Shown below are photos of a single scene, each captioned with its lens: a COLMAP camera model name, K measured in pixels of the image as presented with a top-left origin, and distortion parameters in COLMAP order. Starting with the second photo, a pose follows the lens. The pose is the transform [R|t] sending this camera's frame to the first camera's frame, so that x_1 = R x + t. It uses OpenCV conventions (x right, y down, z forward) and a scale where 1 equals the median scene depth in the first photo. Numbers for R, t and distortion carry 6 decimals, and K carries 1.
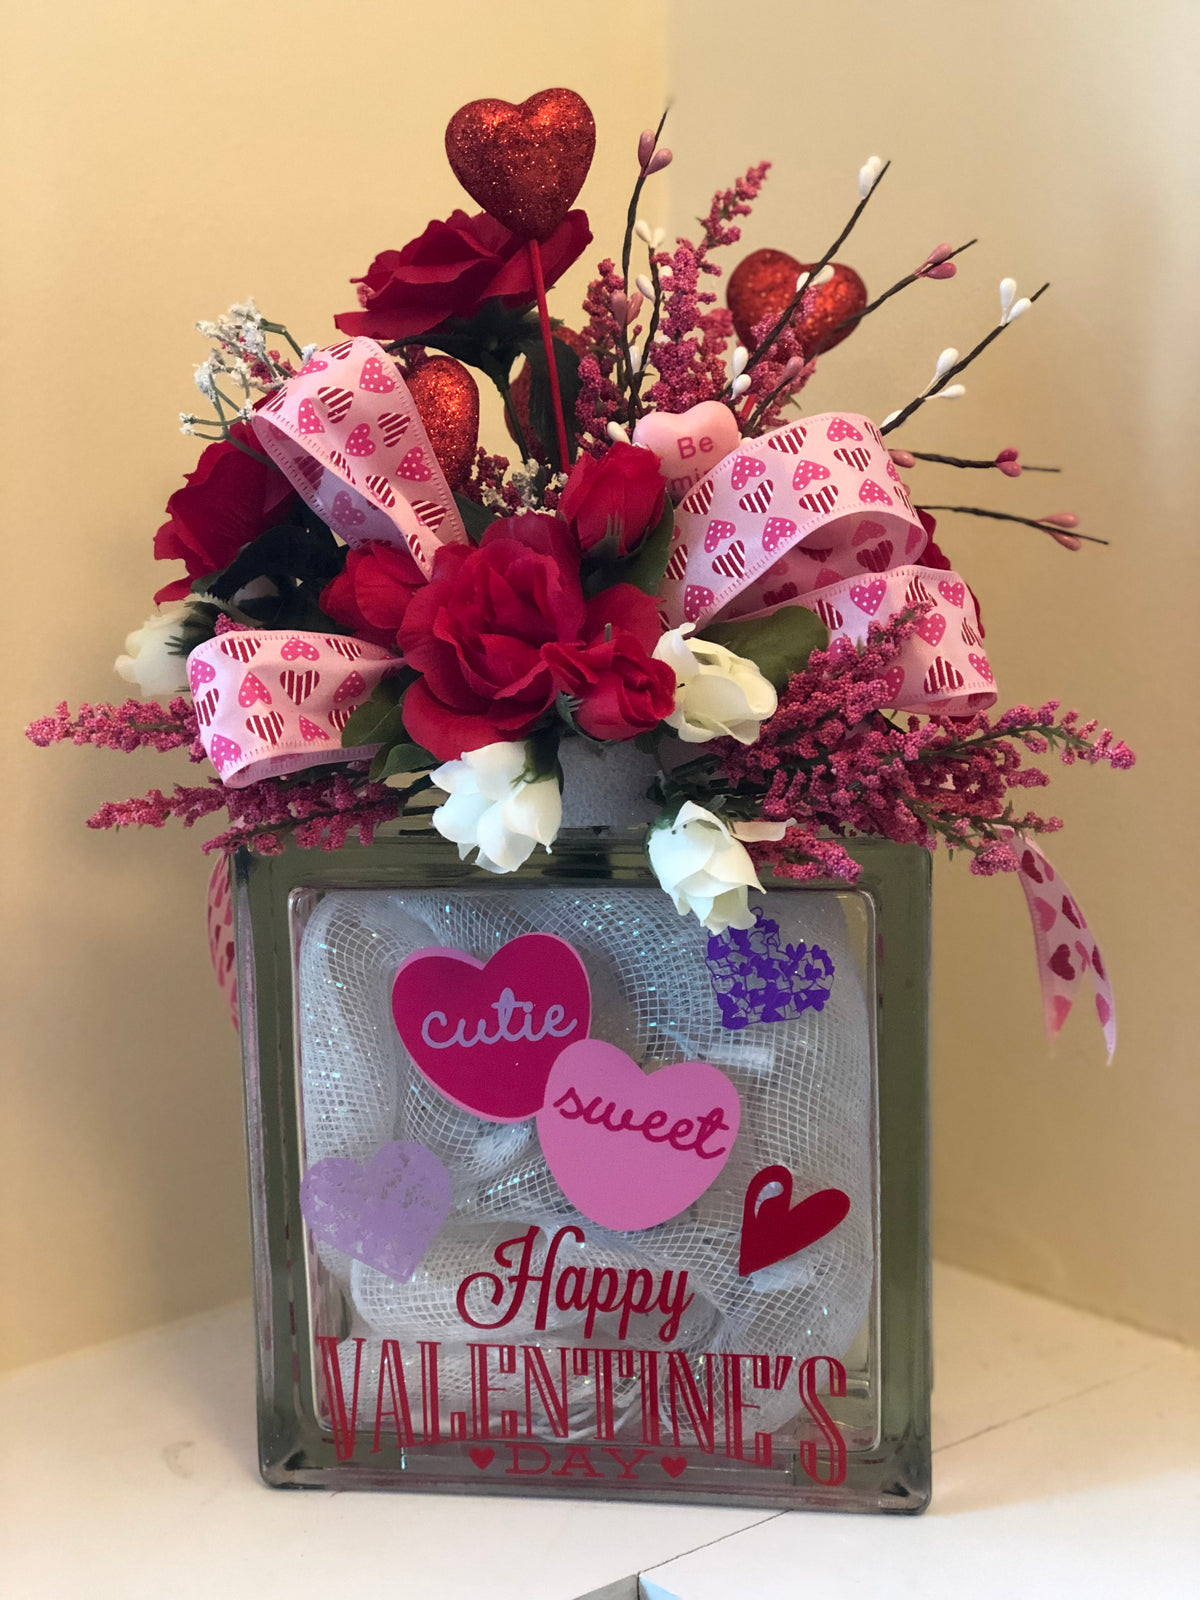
lens RADIAL K [[2613.2, 0, 600.0], [0, 2613.2, 800.0], [0, 0, 1]] dist [-0.123903, 1.274025]
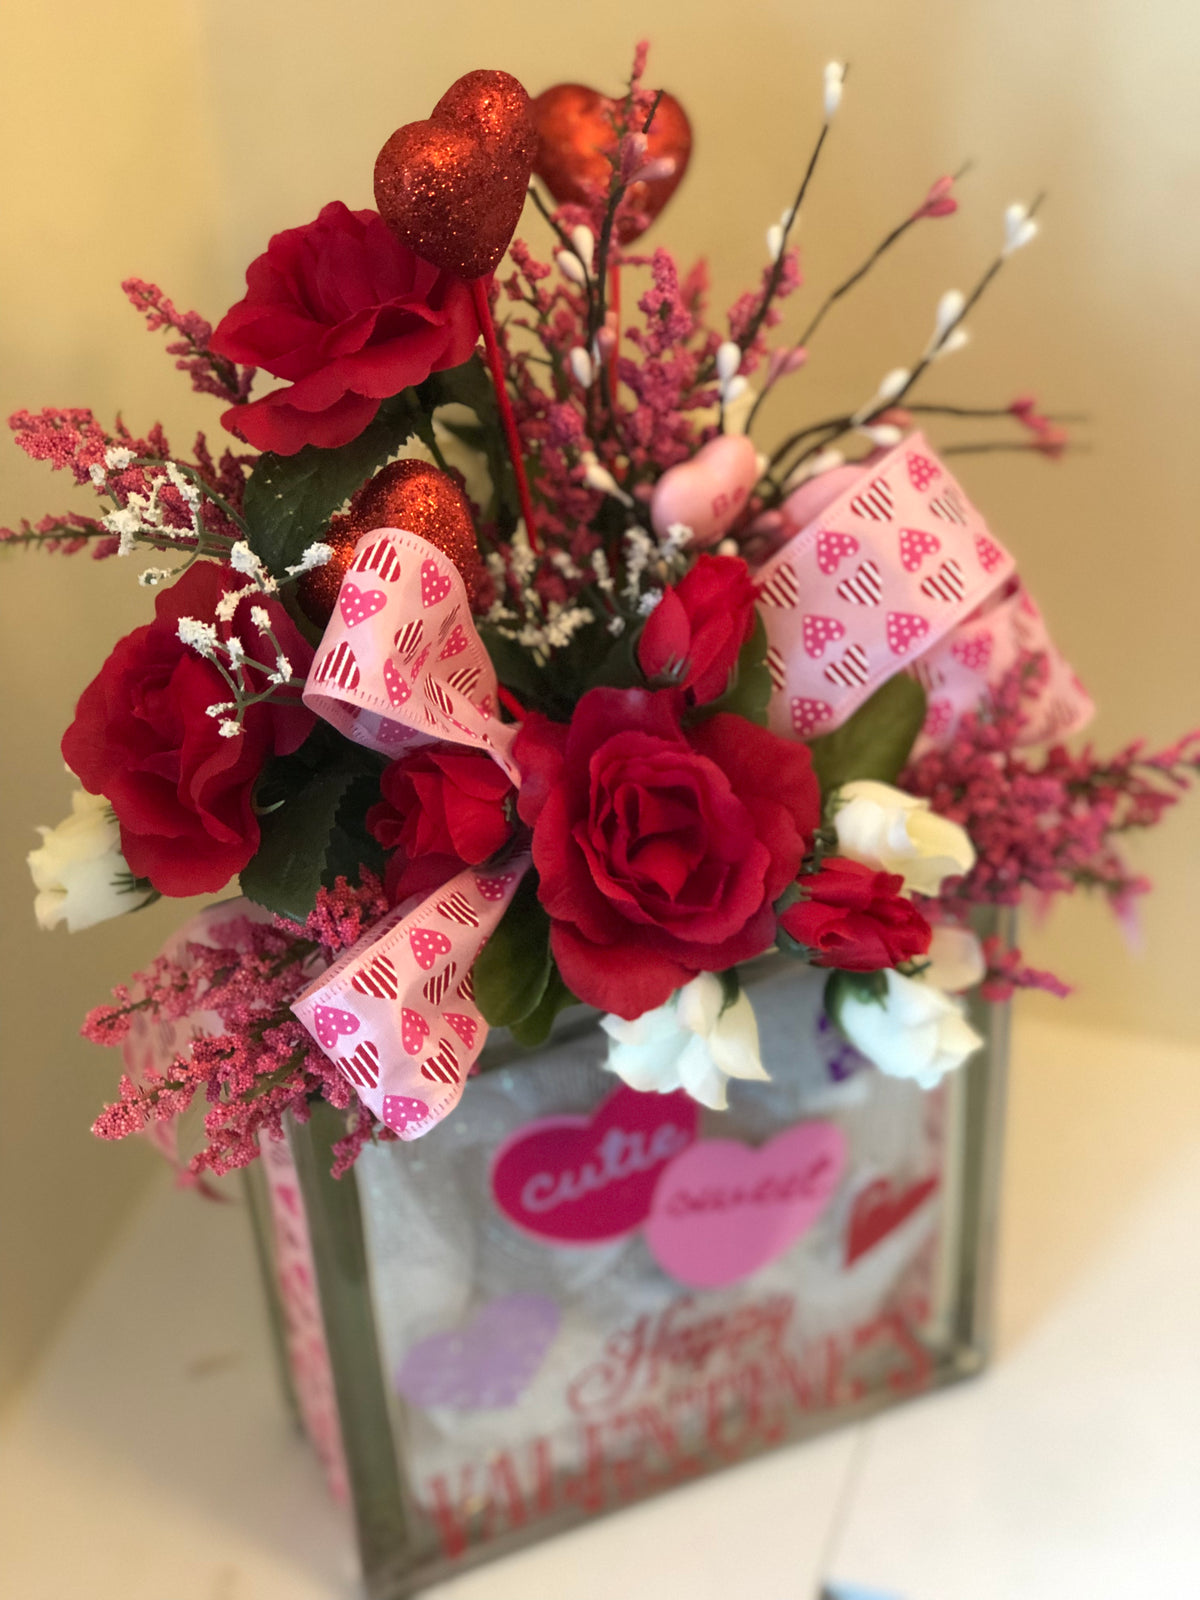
lens RADIAL K [[2613.2, 0, 600.0], [0, 2613.2, 800.0], [0, 0, 1]] dist [-0.123903, 1.274025]
pose [[0.851247, -0.333171, 0.405432, -0.363057], [0.122763, 0.877592, 0.463424, -0.440054], [-0.510203, -0.344717, 0.787949, 0.343962]]
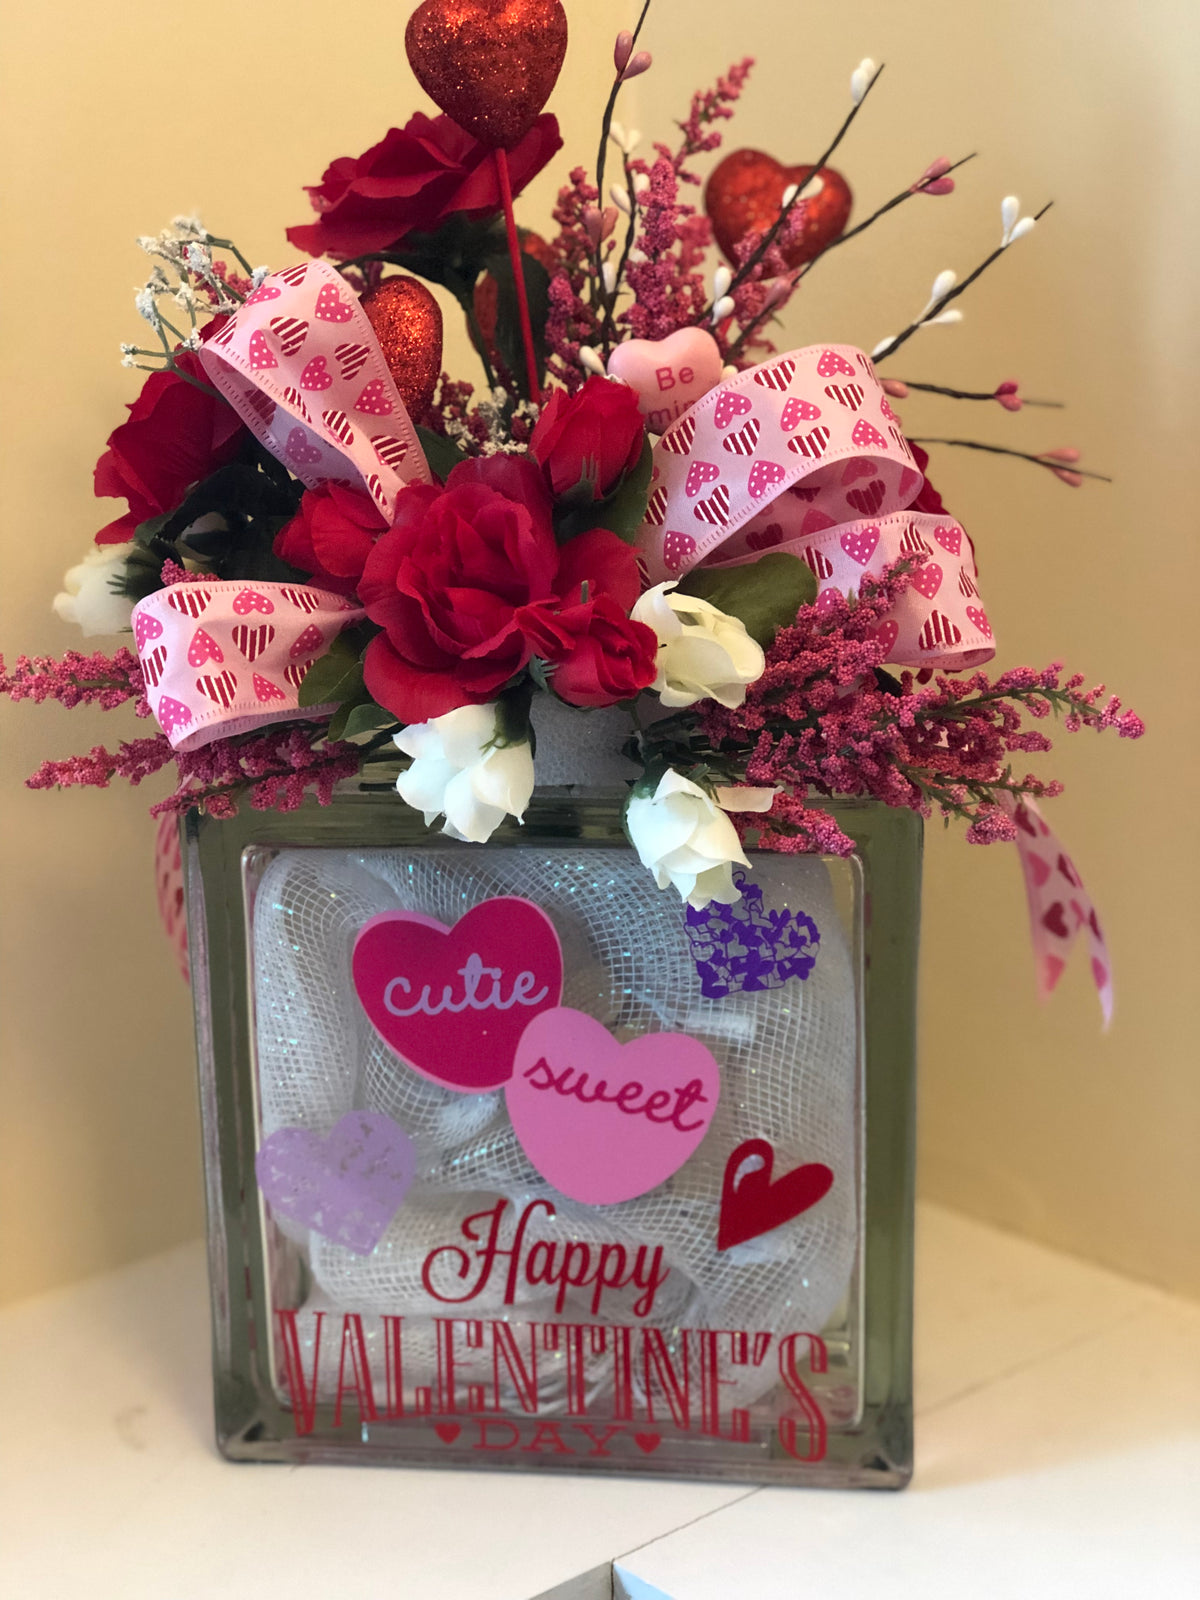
lens RADIAL K [[2613.2, 0, 600.0], [0, 2613.2, 800.0], [0, 0, 1]] dist [-0.123903, 1.274025]
pose [[0.999722, -0.000104, 0.023575, -0.012367], [-0.001592, 0.997411, 0.071893, -0.051932], [-0.023522, -0.071910, 0.997134, 0.058737]]
